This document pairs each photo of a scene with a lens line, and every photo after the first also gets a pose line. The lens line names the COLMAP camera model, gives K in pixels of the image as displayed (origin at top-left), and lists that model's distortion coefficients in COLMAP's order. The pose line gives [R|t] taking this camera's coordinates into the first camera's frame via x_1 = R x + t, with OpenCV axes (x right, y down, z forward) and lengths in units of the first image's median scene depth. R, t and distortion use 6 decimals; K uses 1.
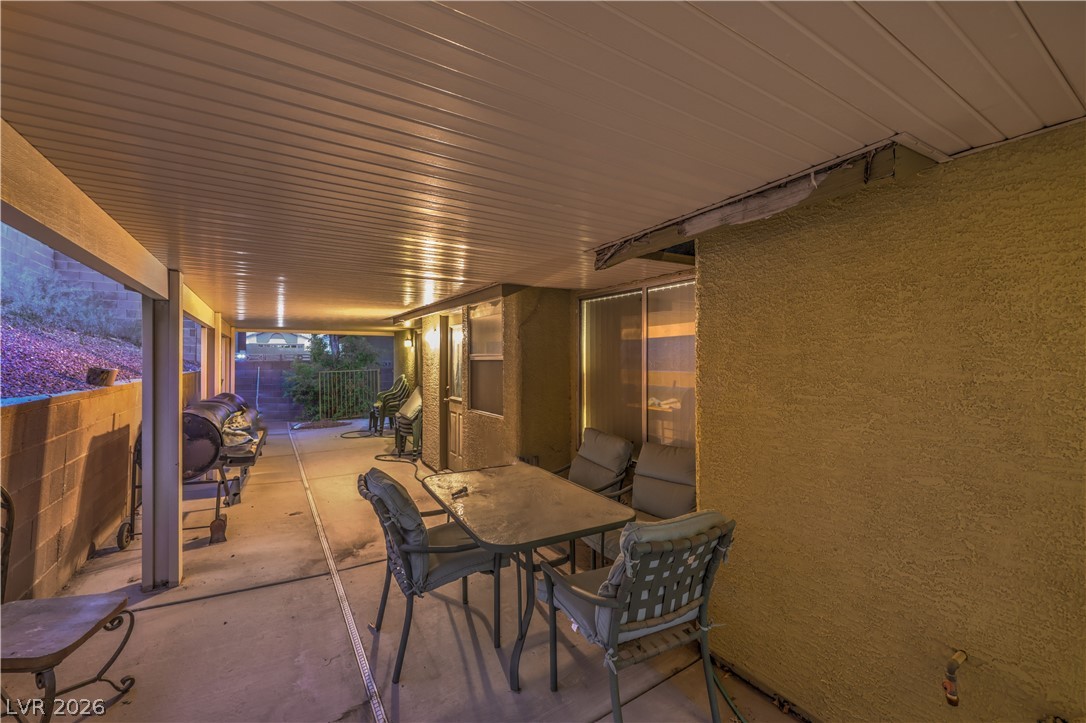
lens RADIAL K [[446.0, 0, 545.0], [0, 446.0, 357.3], [0, 0, 1]] dist [-0.000699, 0.000000]
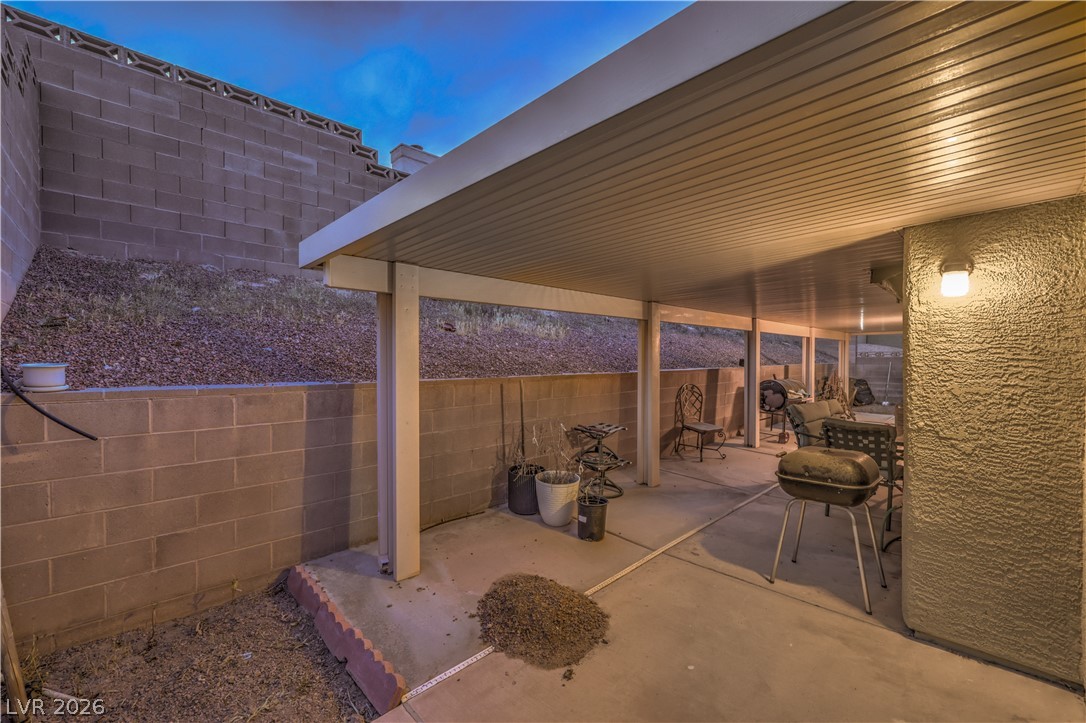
lens RADIAL K [[437.7, 0, 543.0], [0, 437.7, 361.5], [0, 0, 1]] dist [-0.000416, -0.000048]
pose [[0.206127, 0.007208, -0.978499, 0.620435], [0.006701, 0.999939, 0.008778, 0.005368], [0.978502, -0.008366, 0.206066, -0.304136]]
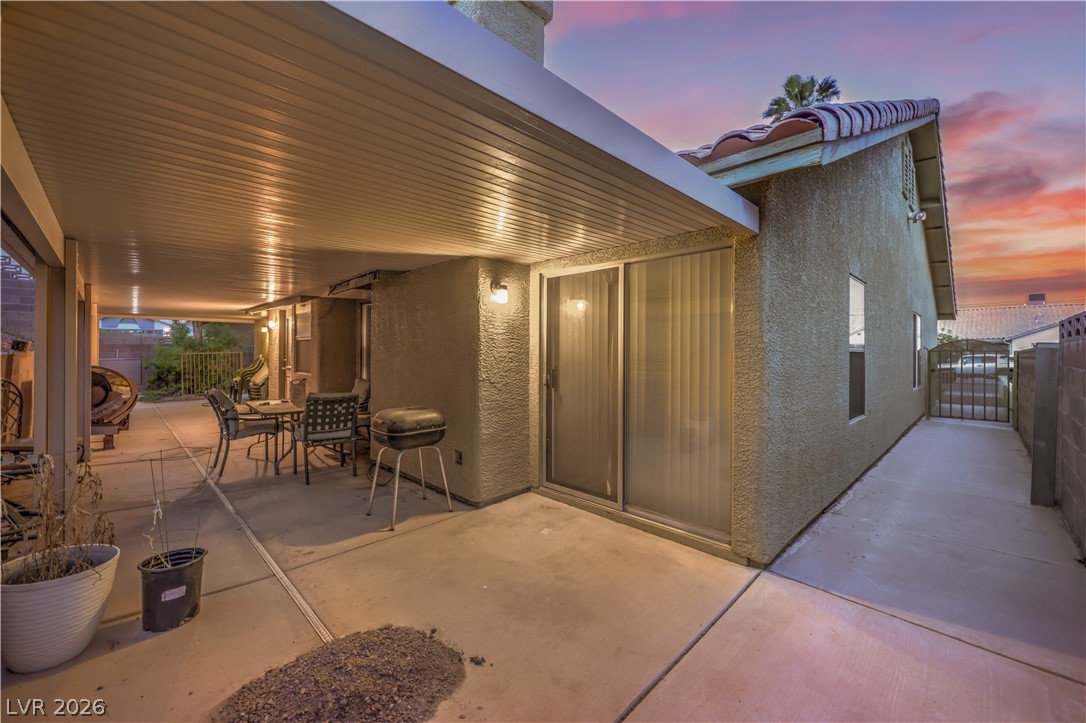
lens RADIAL K [[439.9, 0, 540.6], [0, 439.9, 349.8], [0, 0, 1]] dist [0.000275, -0.000044]
pose [[0.976778, 0.005011, 0.214194, 0.271865], [-0.006149, 0.999970, 0.004647, 0.022528], [-0.214165, -0.005856, 0.976780, -0.537468]]
